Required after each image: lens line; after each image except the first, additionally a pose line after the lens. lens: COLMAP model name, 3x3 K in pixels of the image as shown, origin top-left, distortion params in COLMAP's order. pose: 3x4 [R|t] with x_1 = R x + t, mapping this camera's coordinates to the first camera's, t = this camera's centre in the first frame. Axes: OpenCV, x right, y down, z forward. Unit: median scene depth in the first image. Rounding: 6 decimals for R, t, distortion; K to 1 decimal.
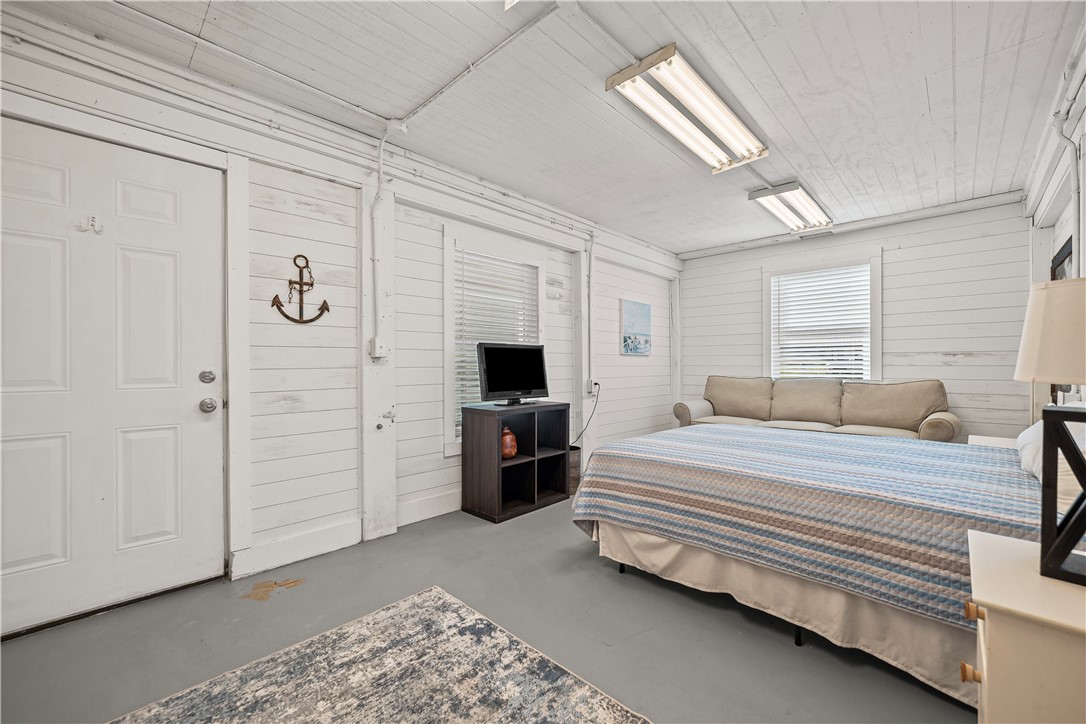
lens RADIAL K [[432.7, 0, 560.2], [0, 432.7, 369.3], [0, 0, 1]] dist [-0.011924, 0.004939]
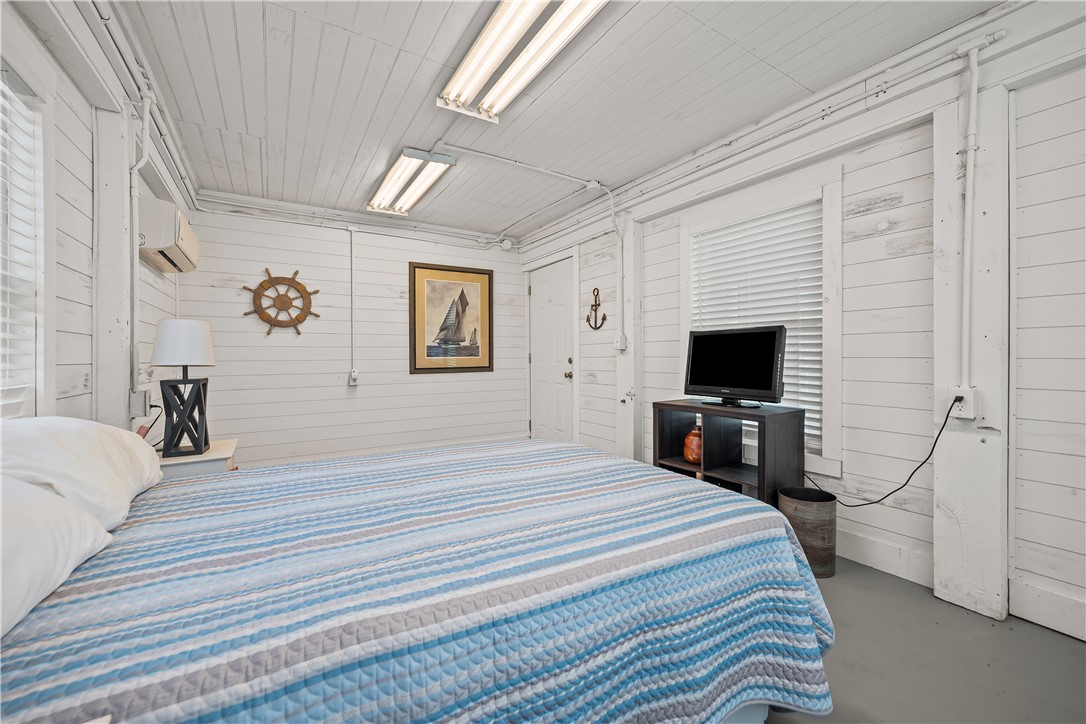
lens RADIAL K [[432.7, 0, 531.4], [0, 432.7, 360.5], [0, 0, 1]] dist [-0.011924, 0.004939]
pose [[-0.279845, 0.017247, -0.959890, 1.277378], [-0.004105, 0.999808, 0.019161, -0.023915], [0.960037, 0.009302, -0.279720, 1.485222]]
